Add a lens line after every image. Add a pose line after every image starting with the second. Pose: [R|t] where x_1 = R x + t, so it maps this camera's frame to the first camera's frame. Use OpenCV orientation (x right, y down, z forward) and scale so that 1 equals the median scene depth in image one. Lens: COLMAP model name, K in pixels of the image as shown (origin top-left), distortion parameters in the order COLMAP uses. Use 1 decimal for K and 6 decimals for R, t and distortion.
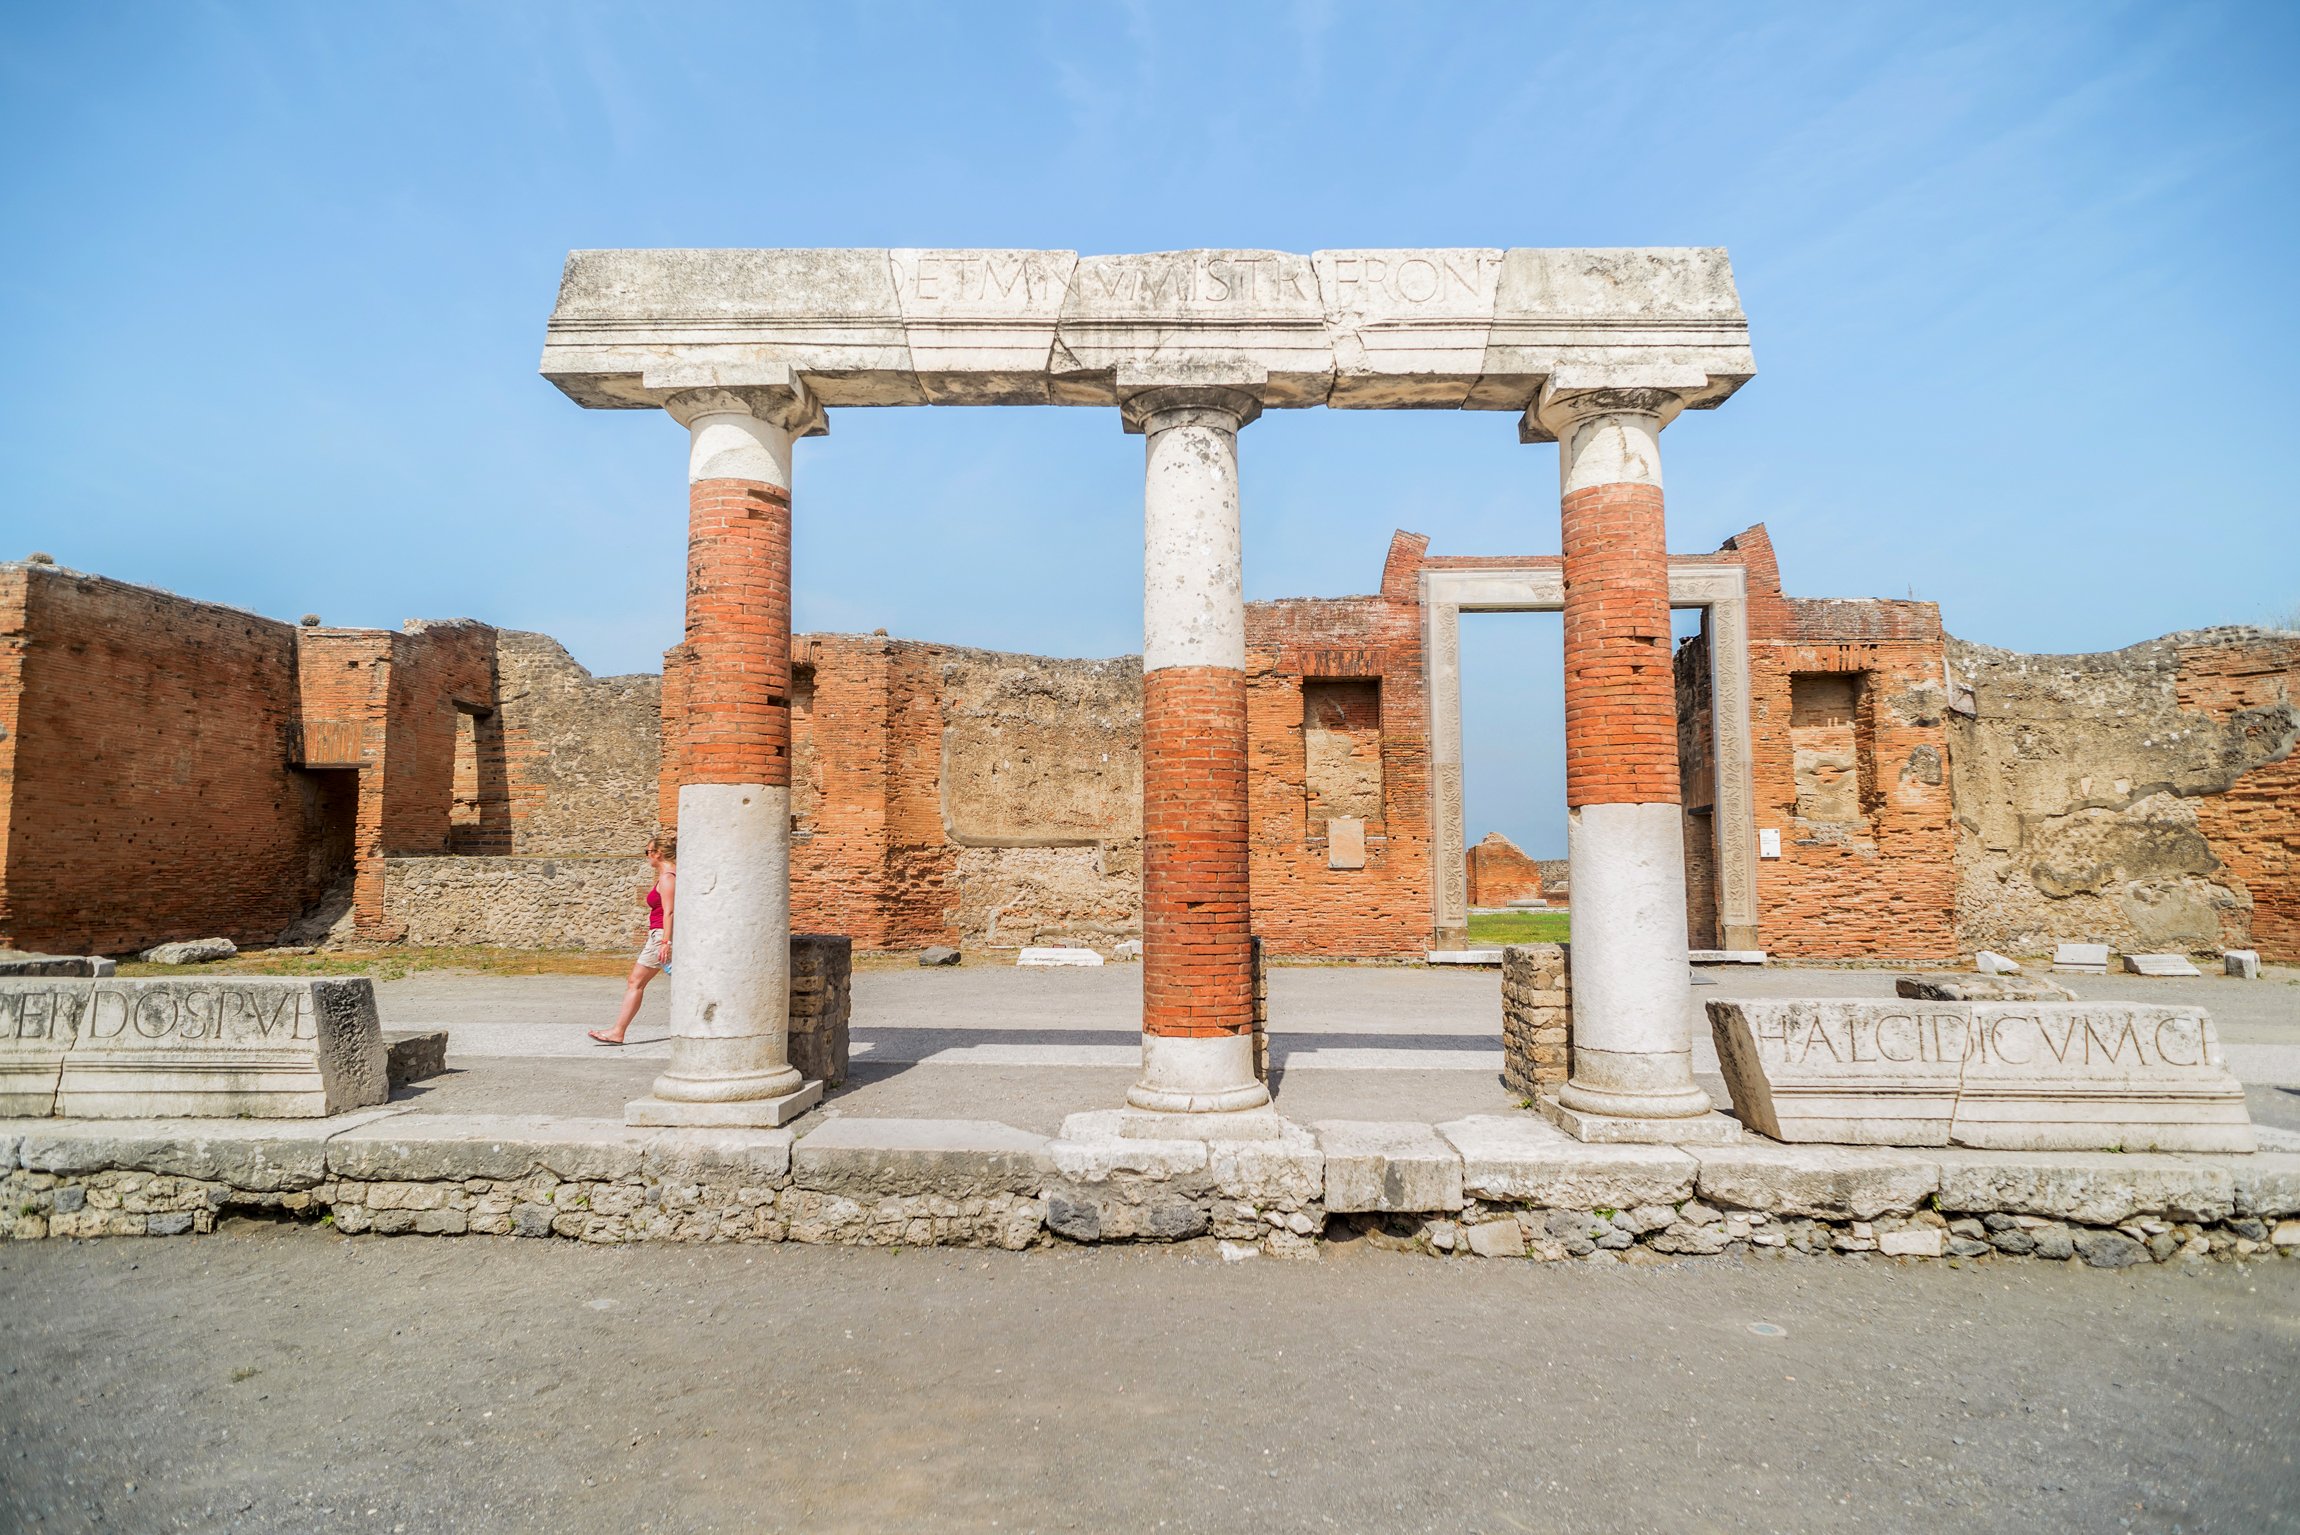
lens RADIAL K [[1264.4, 0, 1150.0], [0, 1264.4, 767.5], [0, 0, 1]] dist [-0.022821, 0.027081]
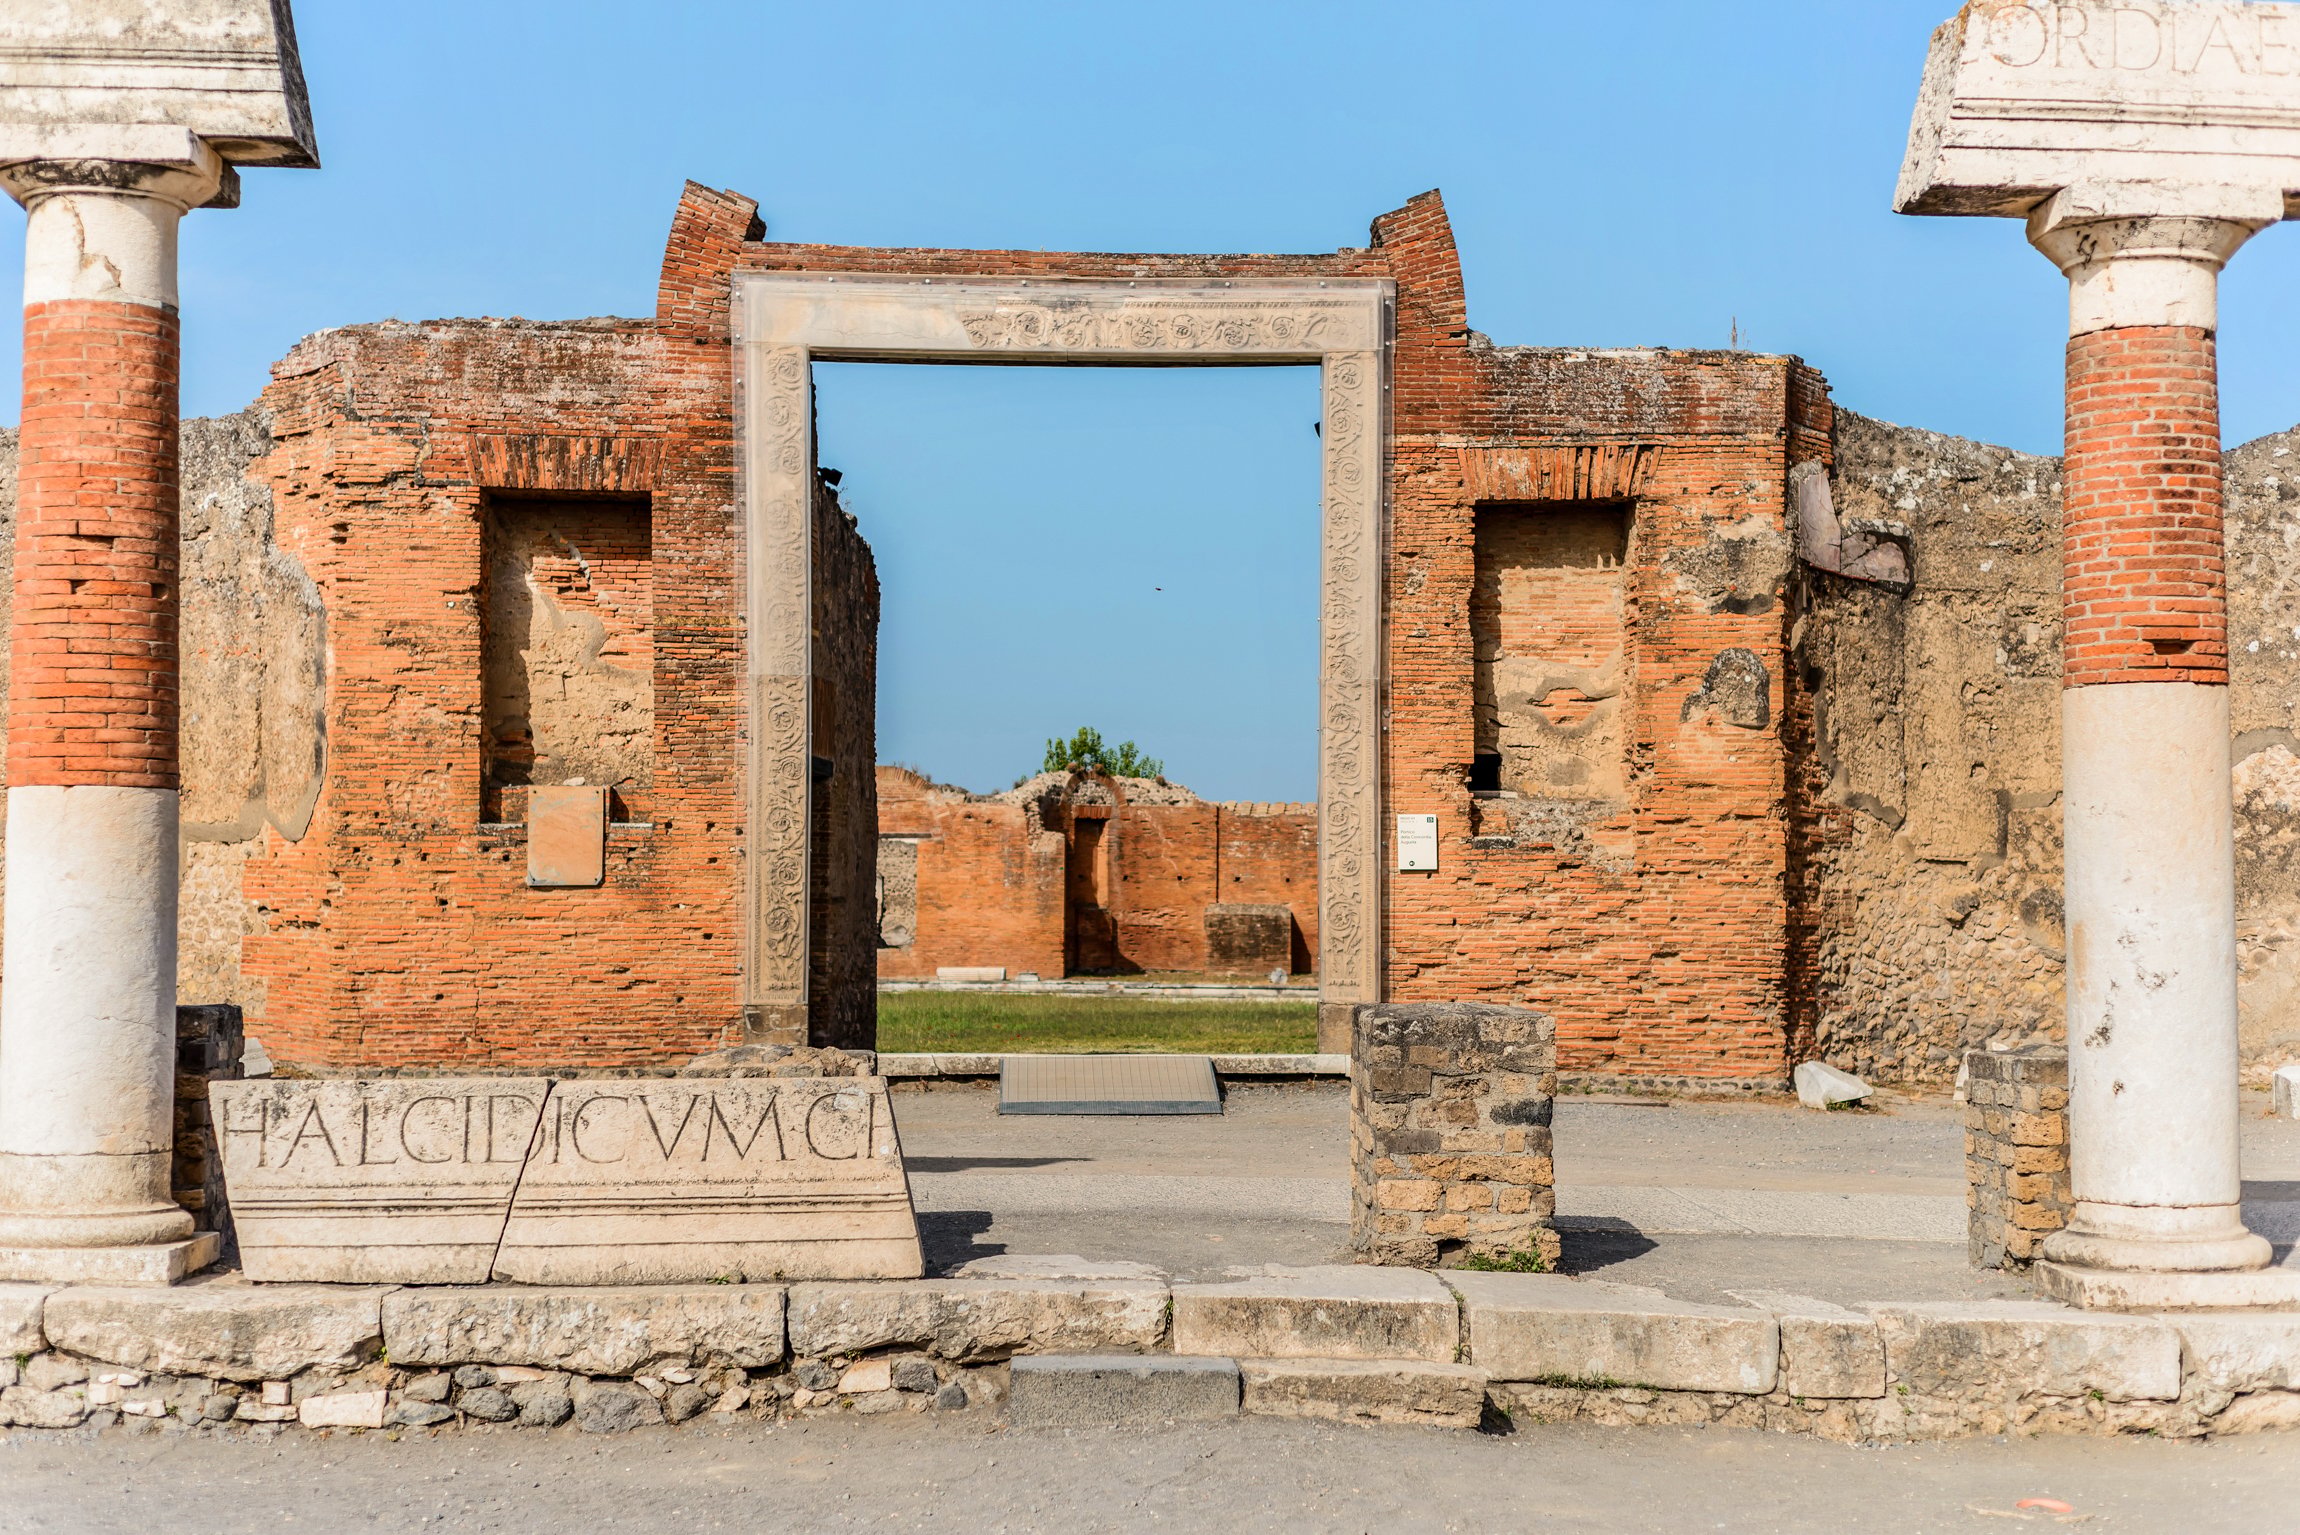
lens RADIAL K [[3213.3, 0, 1150.0], [0, 3213.3, 767.5], [0, 0, 1]] dist [0.867060, -3.886538]
pose [[0.996518, 0.010192, 0.082749, 0.294895], [-0.013617, 0.999069, 0.040927, -0.022823], [-0.082255, -0.041911, 0.995730, -0.301160]]
